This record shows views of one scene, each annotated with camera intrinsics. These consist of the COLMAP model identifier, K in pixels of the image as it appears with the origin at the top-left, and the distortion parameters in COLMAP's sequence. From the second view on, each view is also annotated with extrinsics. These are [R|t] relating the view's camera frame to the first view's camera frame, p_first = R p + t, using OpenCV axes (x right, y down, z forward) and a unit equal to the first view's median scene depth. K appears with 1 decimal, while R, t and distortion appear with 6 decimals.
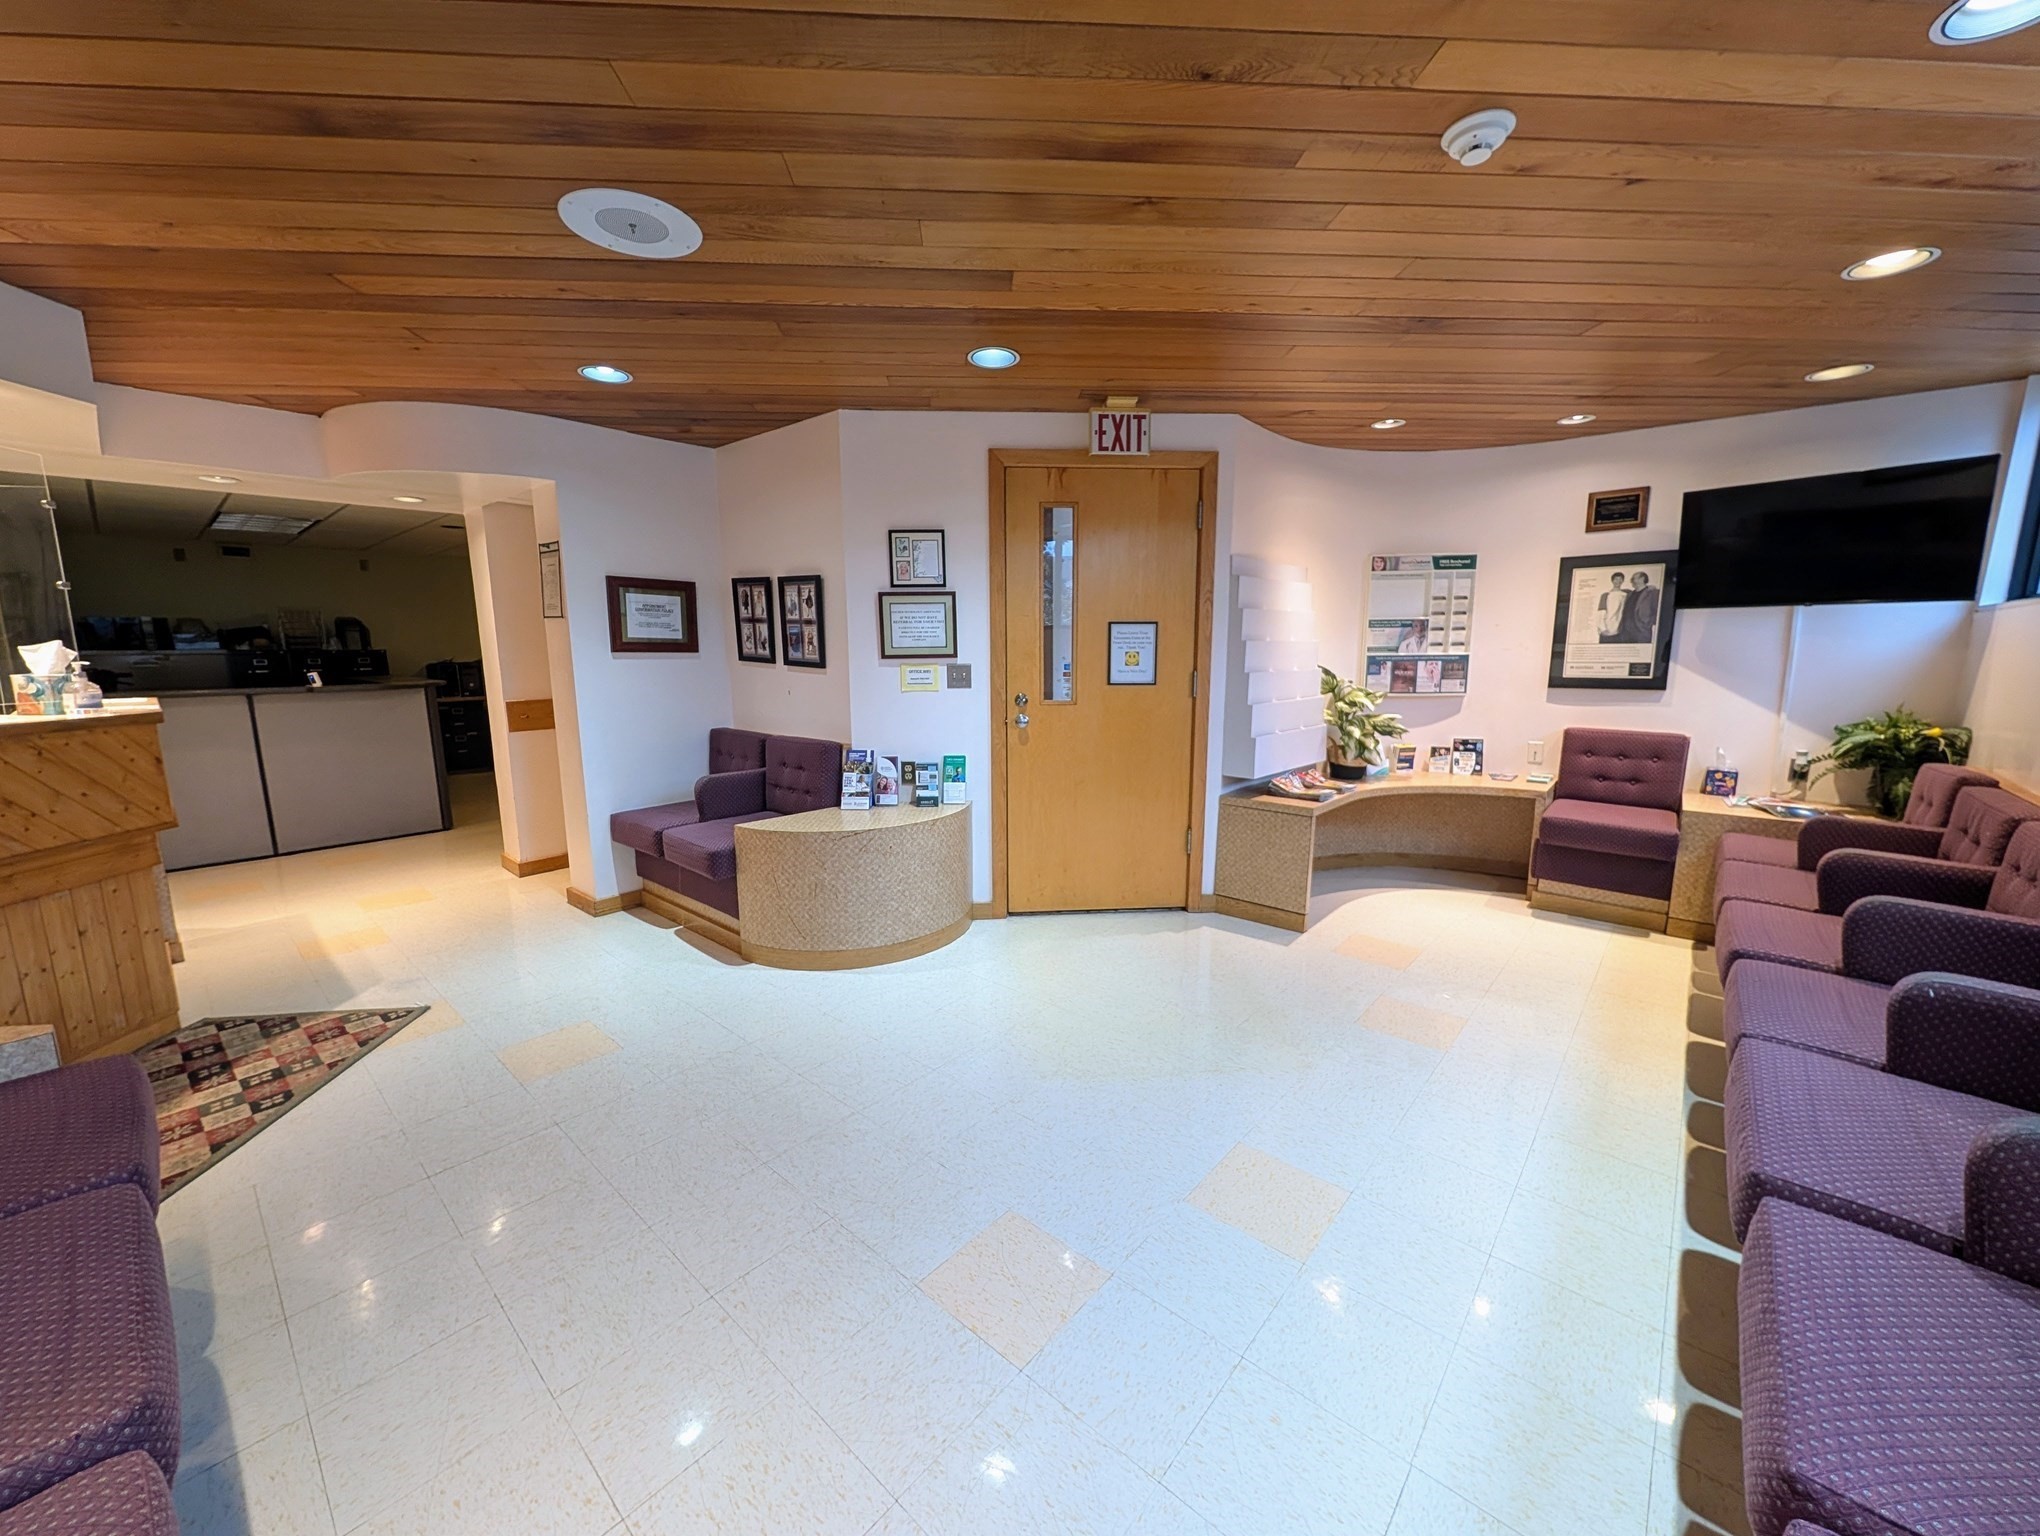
lens RADIAL K [[782.9, 0, 1020.0], [0, 782.9, 768.0], [0, 0, 1]] dist [0.000695, 0.000104]
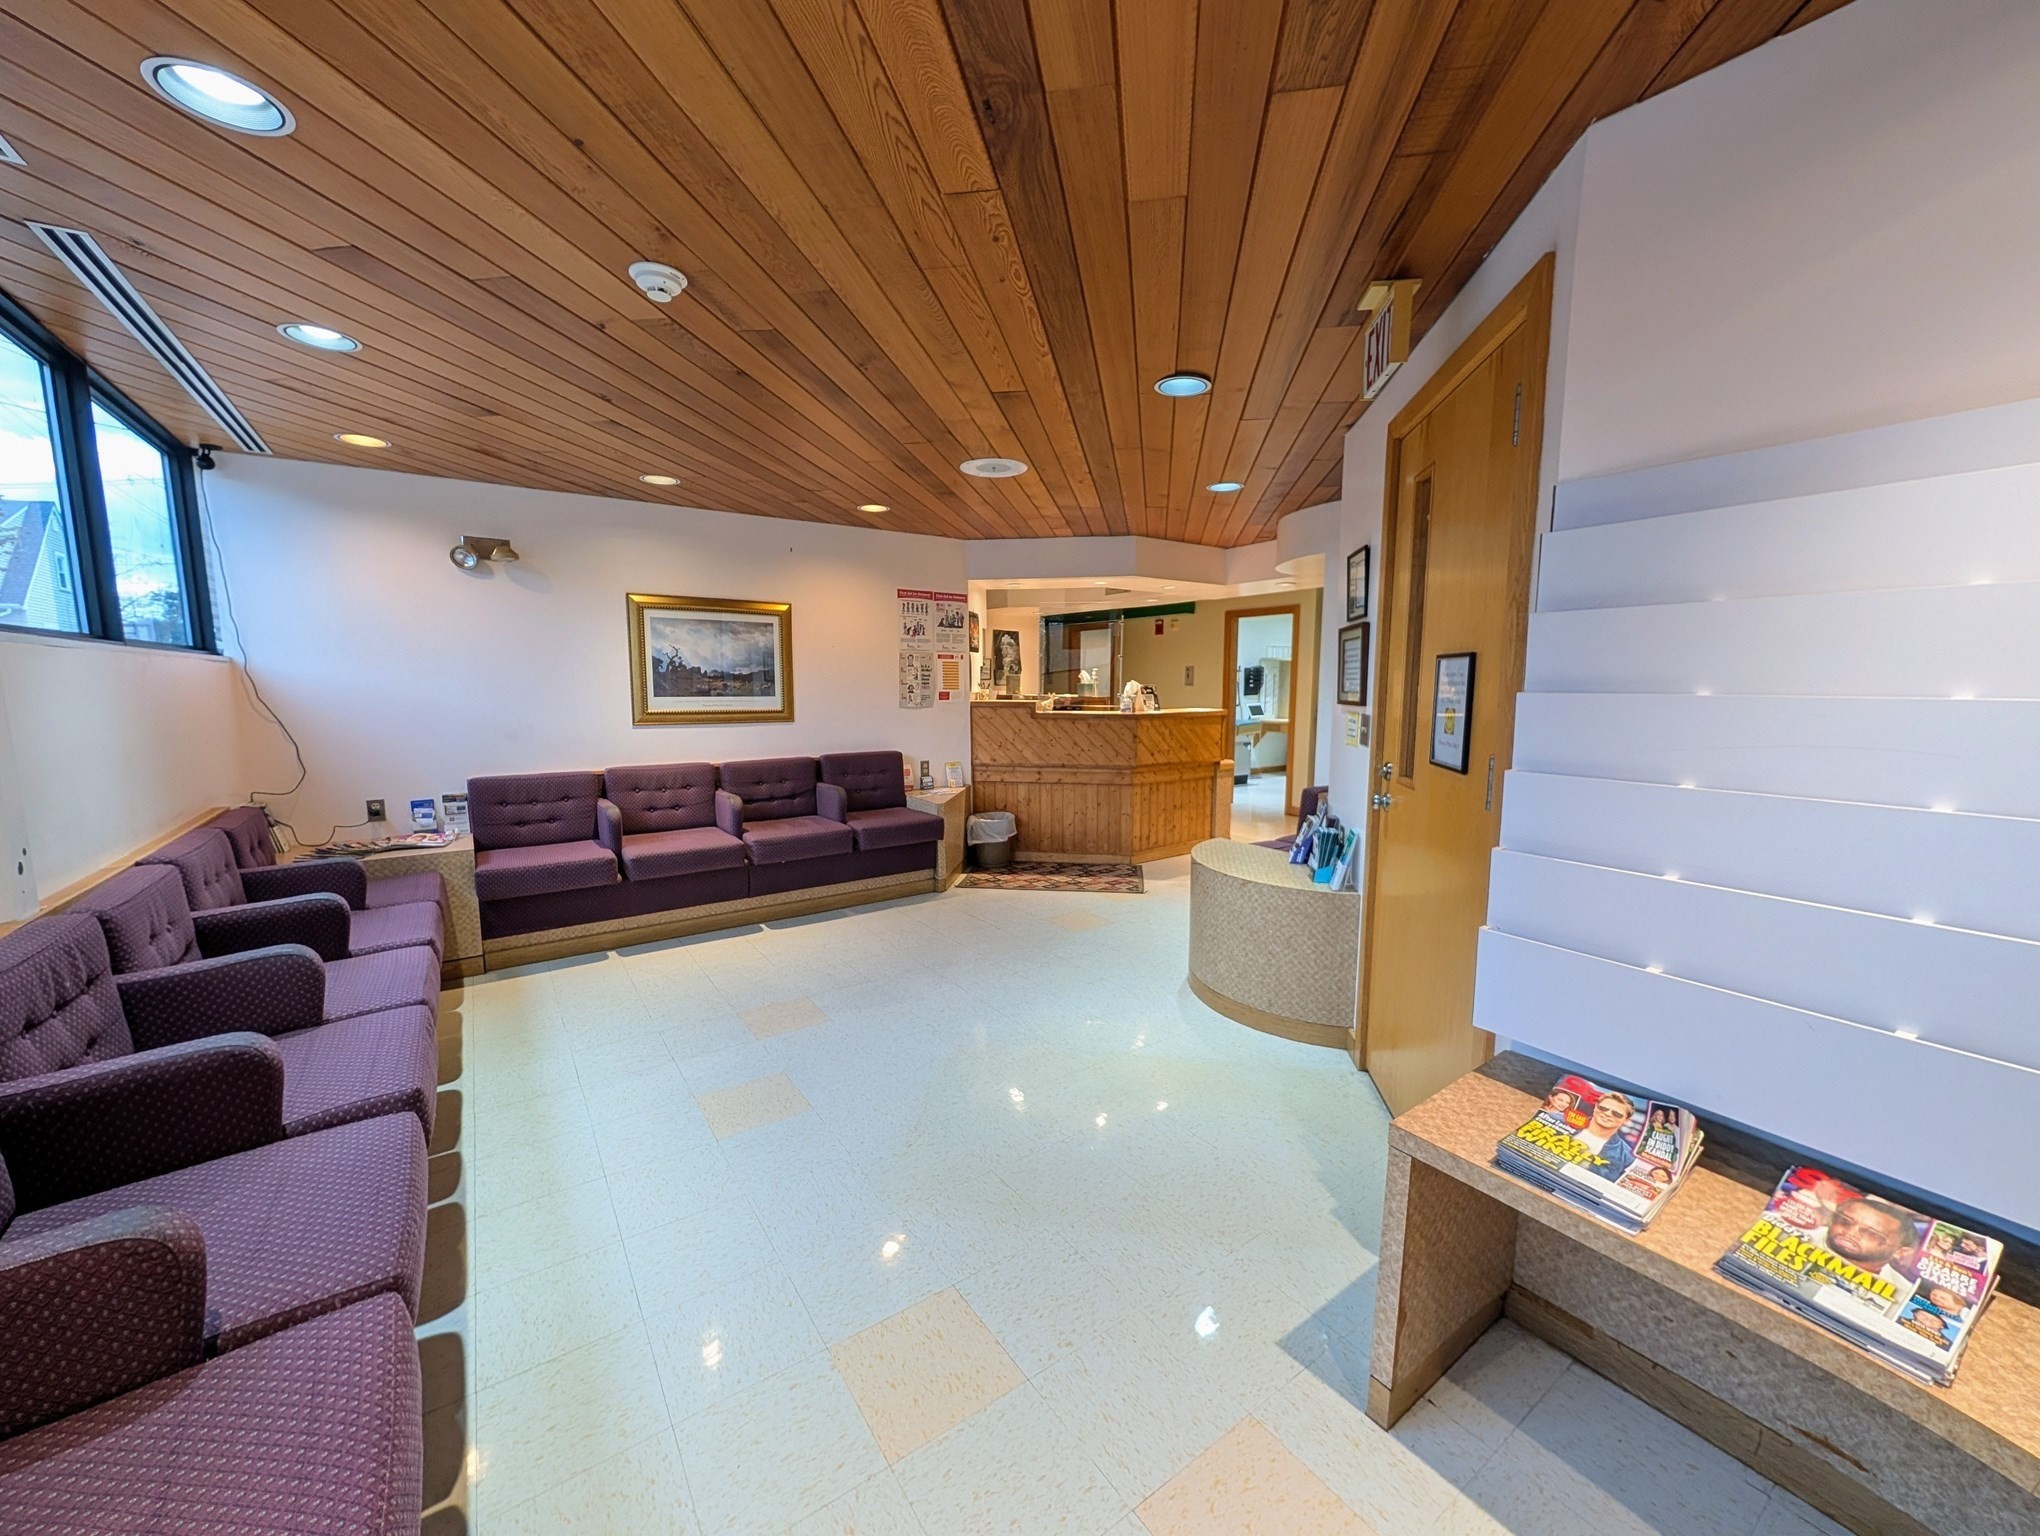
lens RADIAL K [[782.9, 0, 1020.0], [0, 782.9, 768.0], [0, 0, 1]] dist [0.000695, 0.000104]
pose [[-0.232073, 0.113675, -0.966033, 0.753342], [-0.156934, 0.975761, 0.152520, -0.146315], [0.959955, 0.186999, -0.208608, 0.845348]]
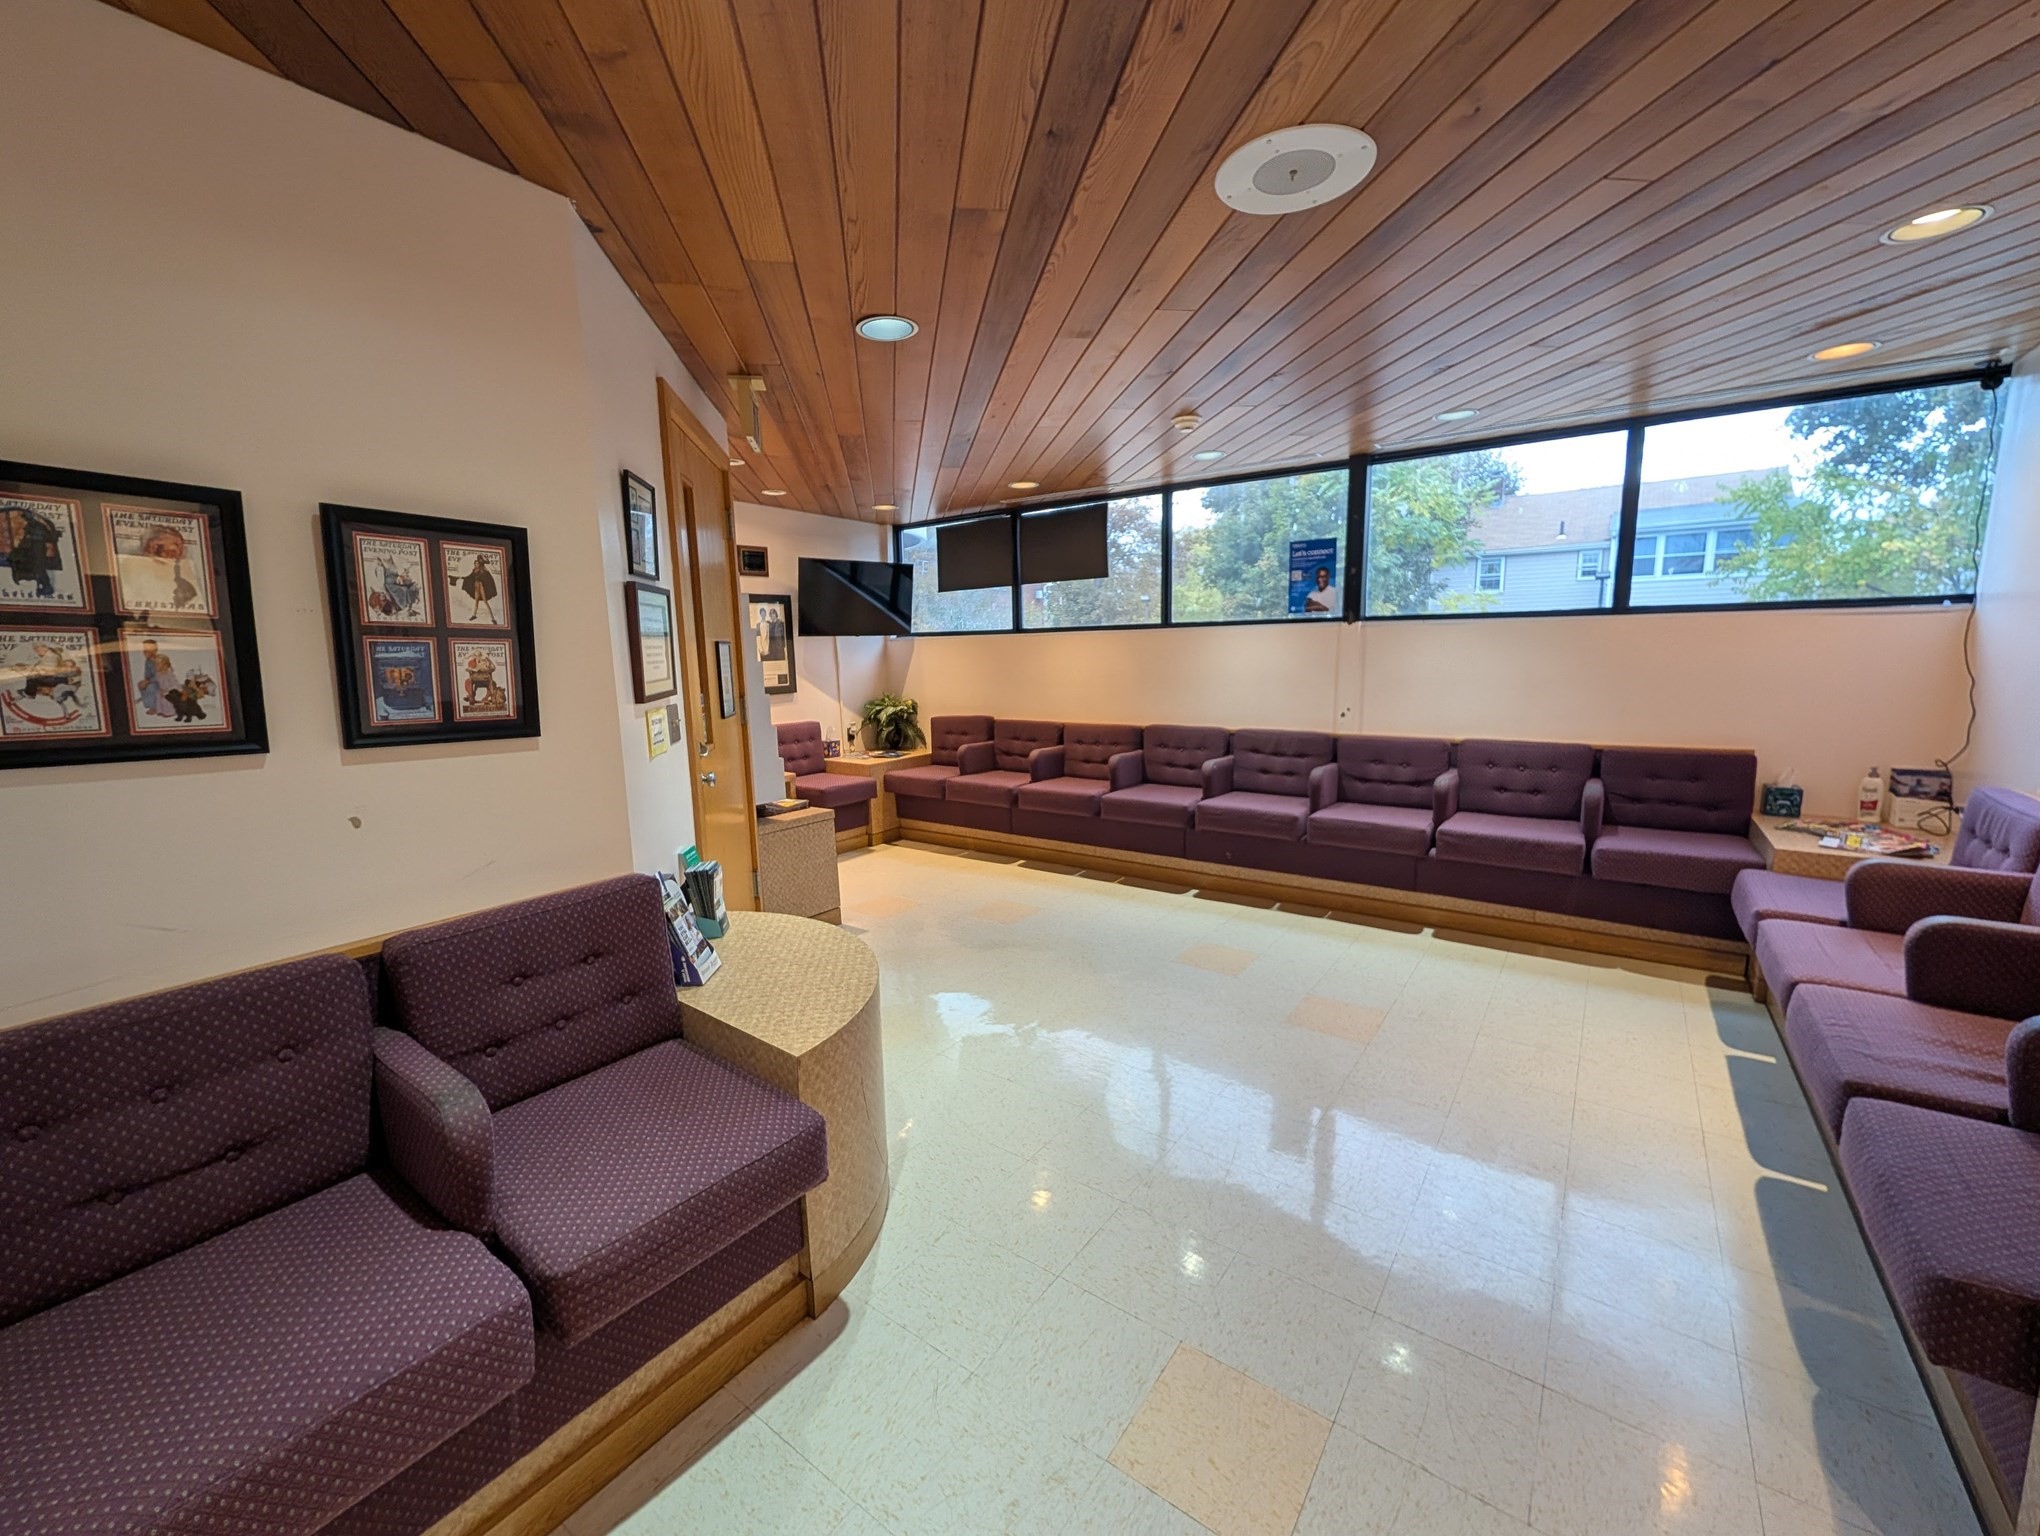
lens RADIAL K [[815.8, 0, 1020.0], [0, 815.8, 768.0], [0, 0, 1]] dist [0.001126, 0.000190]
pose [[-0.091591, -0.142182, 0.985594, -0.759515], [0.181212, 0.970848, 0.156895, -0.135713], [-0.979170, 0.192971, -0.063156, 0.778908]]
